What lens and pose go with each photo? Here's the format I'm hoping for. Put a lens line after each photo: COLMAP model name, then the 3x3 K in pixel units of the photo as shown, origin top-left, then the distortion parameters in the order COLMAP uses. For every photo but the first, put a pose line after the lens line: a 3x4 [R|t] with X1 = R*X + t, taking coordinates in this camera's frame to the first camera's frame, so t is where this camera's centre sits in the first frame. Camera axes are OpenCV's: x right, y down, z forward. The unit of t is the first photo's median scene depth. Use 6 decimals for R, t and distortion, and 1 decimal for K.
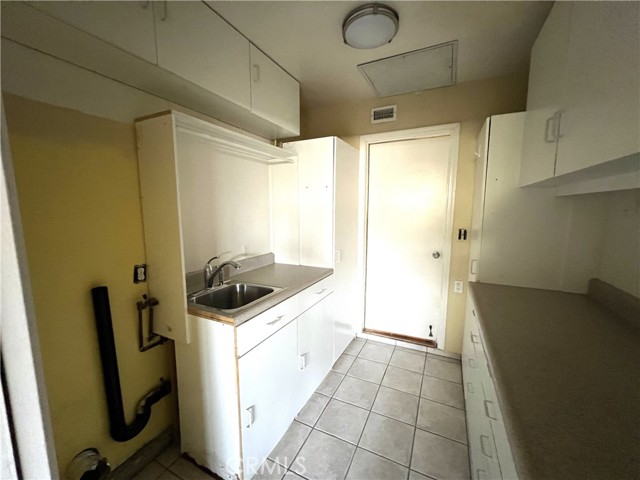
lens RADIAL K [[257.6, 0, 320.0], [0, 257.6, 240.0], [0, 0, 1]] dist [0.000724, 0.000245]
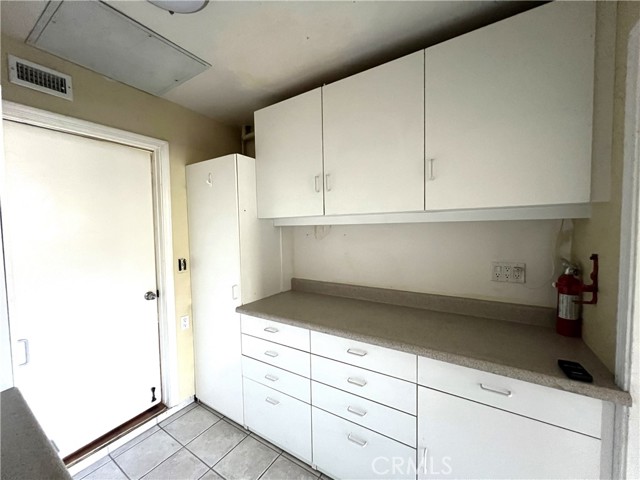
lens RADIAL K [[257.4, 0, 320.0], [0, 257.4, 240.0], [0, 0, 1]] dist [-0.000570, -0.000045]
pose [[0.108588, -0.054837, 0.992573, -0.288115], [0.139311, 0.989464, 0.039425, -0.073966], [-0.984277, 0.133996, 0.115083, 0.395053]]
